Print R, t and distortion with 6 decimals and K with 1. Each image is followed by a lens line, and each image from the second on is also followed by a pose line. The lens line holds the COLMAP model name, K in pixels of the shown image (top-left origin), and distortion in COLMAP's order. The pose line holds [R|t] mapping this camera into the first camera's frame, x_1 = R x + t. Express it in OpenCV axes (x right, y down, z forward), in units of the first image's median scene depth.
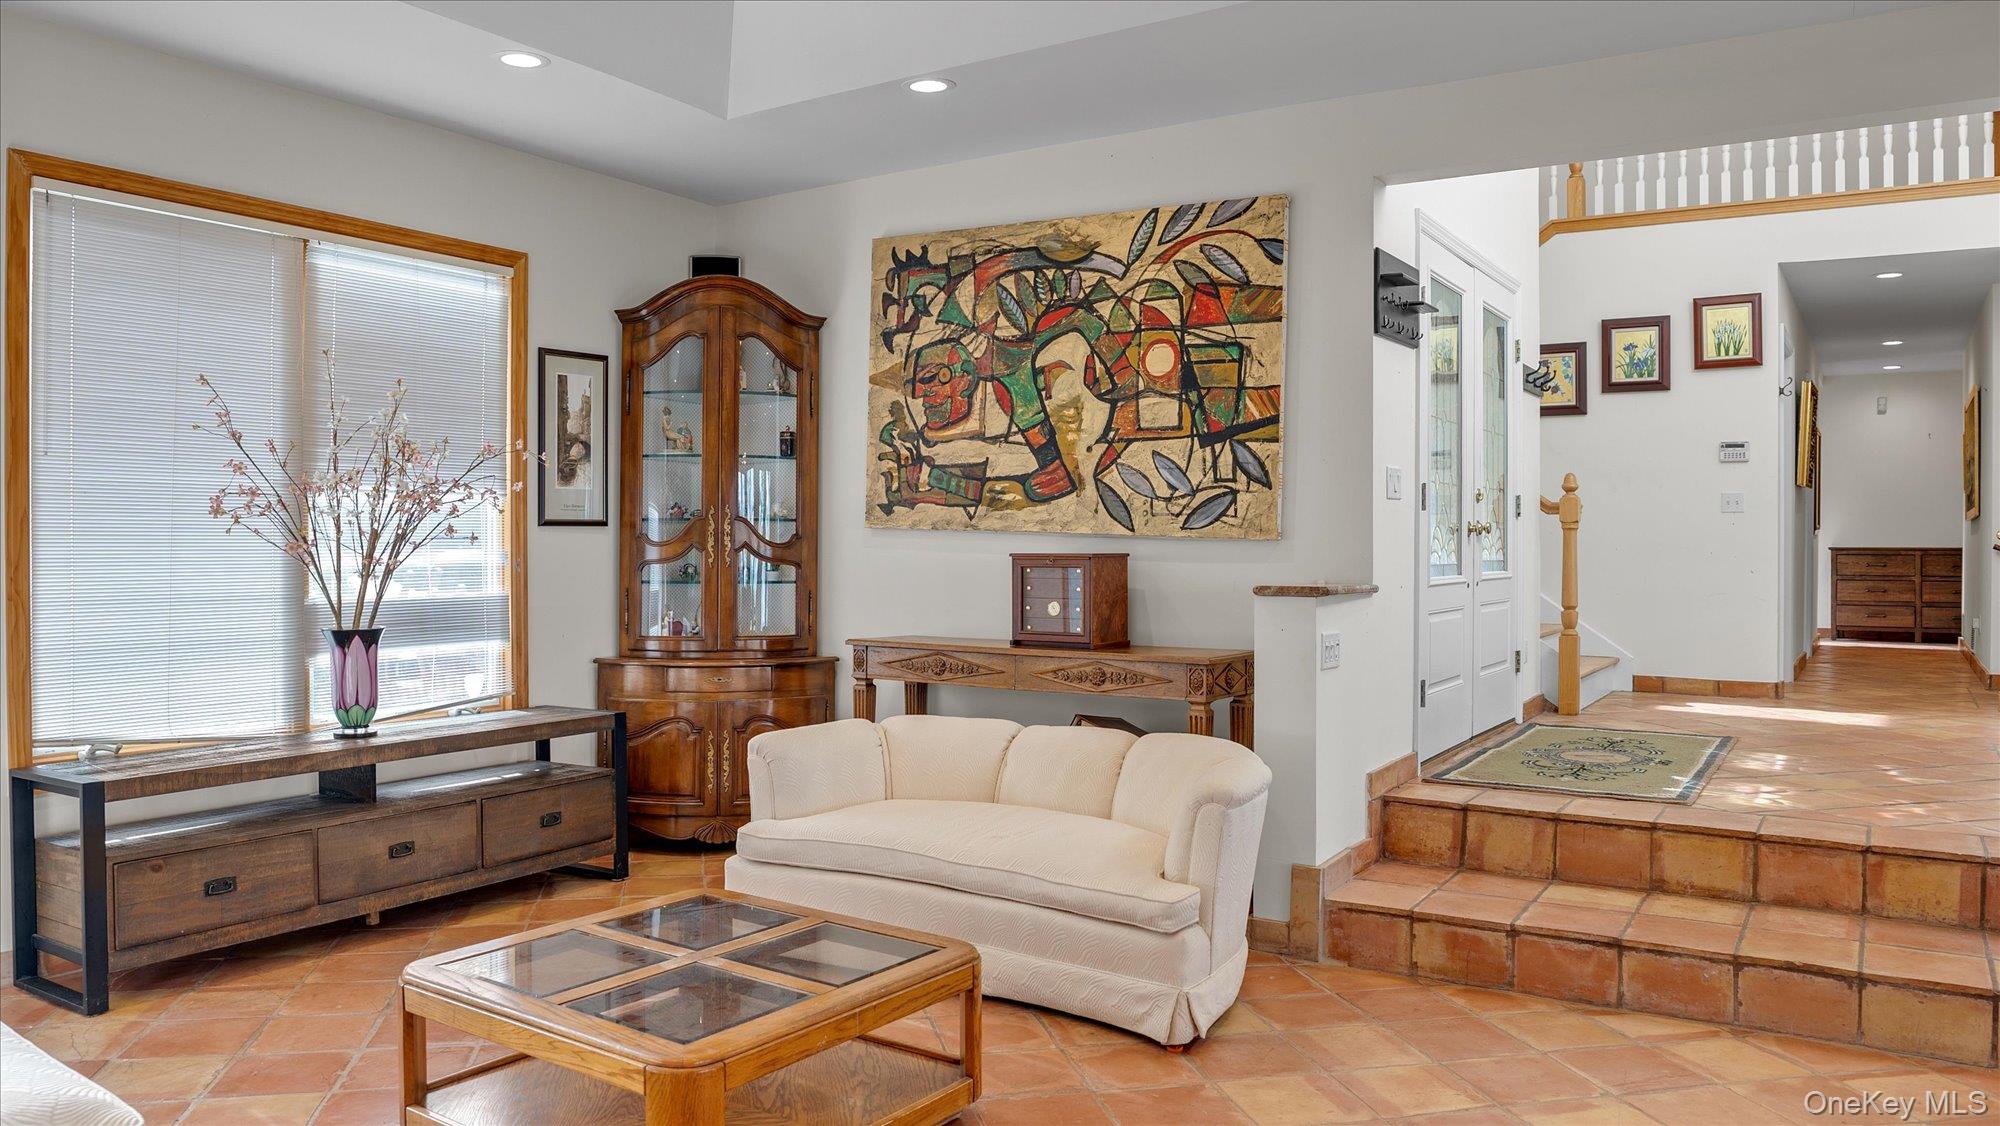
lens RADIAL K [[1400.1, 0, 1004.2], [0, 1400.1, 548.4], [0, 0, 1]] dist [-0.076983, 0.032104]
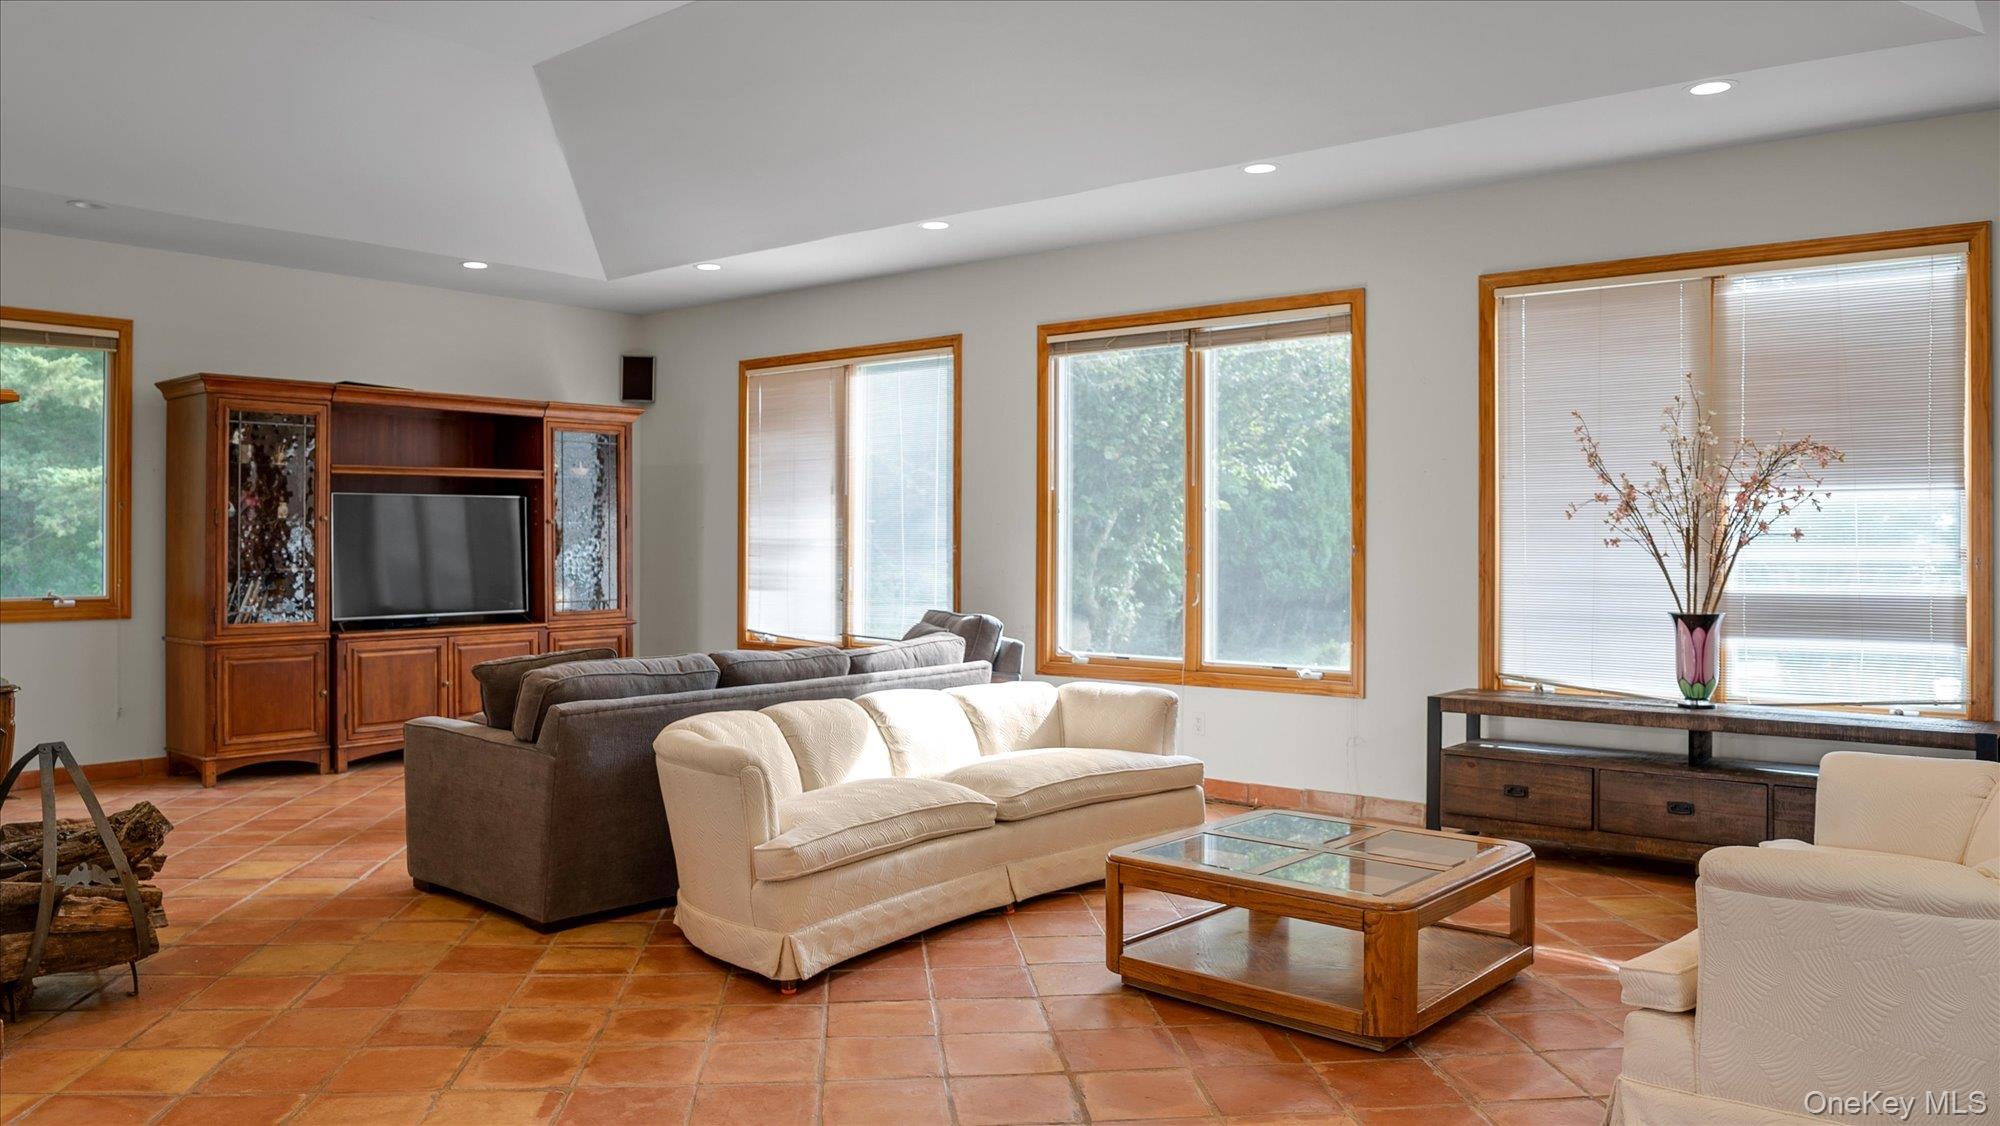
lens RADIAL K [[1400.1, 0, 966.5], [0, 1400.1, 542.0], [0, 0, 1]] dist [-0.076983, 0.032104]
pose [[-0.101138, 0.003592, -0.994866, 0.728060], [-0.002476, 0.999989, 0.003862, -0.004683], [0.994869, 0.002854, -0.101129, 0.506933]]
